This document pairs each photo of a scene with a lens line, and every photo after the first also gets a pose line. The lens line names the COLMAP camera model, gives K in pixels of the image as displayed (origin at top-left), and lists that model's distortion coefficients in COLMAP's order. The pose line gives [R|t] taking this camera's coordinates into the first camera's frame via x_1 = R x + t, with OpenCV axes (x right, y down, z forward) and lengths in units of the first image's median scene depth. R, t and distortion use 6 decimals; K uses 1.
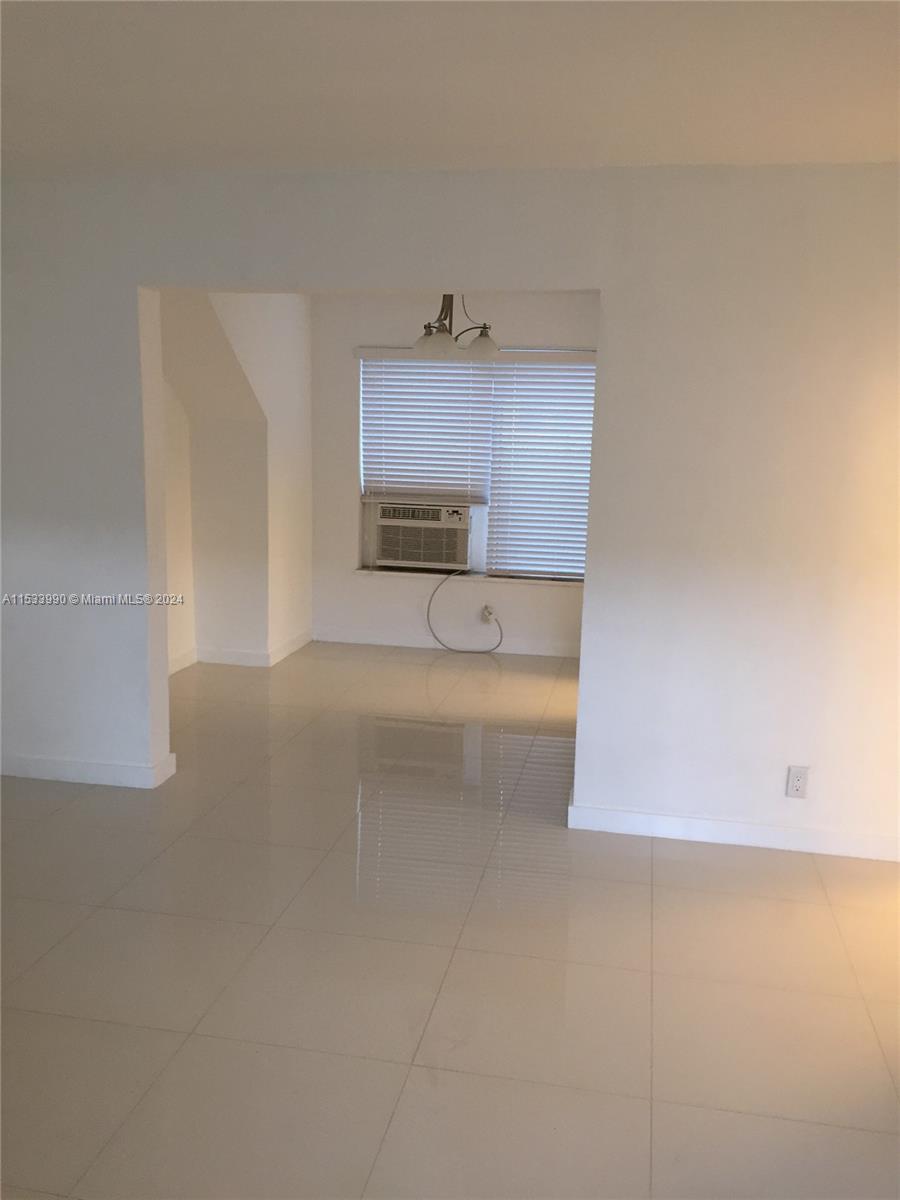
lens RADIAL K [[1023.0, 0, 448.4], [0, 1023.0, 599.1], [0, 0, 1]] dist [0.054454, -0.025405]
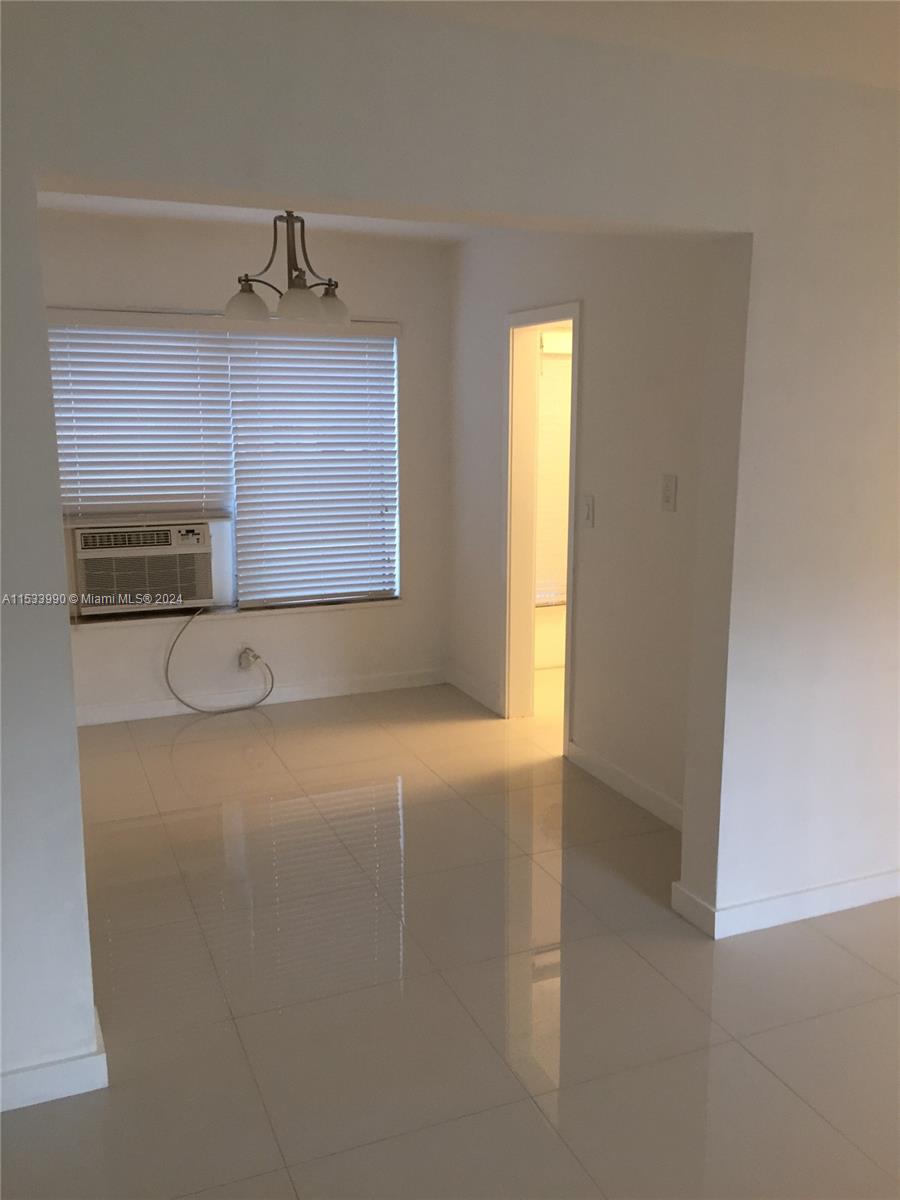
lens RADIAL K [[1023.0, 0, 450.9], [0, 1023.0, 600.7], [0, 0, 1]] dist [0.054454, -0.025405]
pose [[0.831149, -0.129644, 0.540724, -0.248786], [0.116961, 0.991446, 0.057928, -0.056047], [-0.543609, 0.015096, 0.839203, 0.261559]]
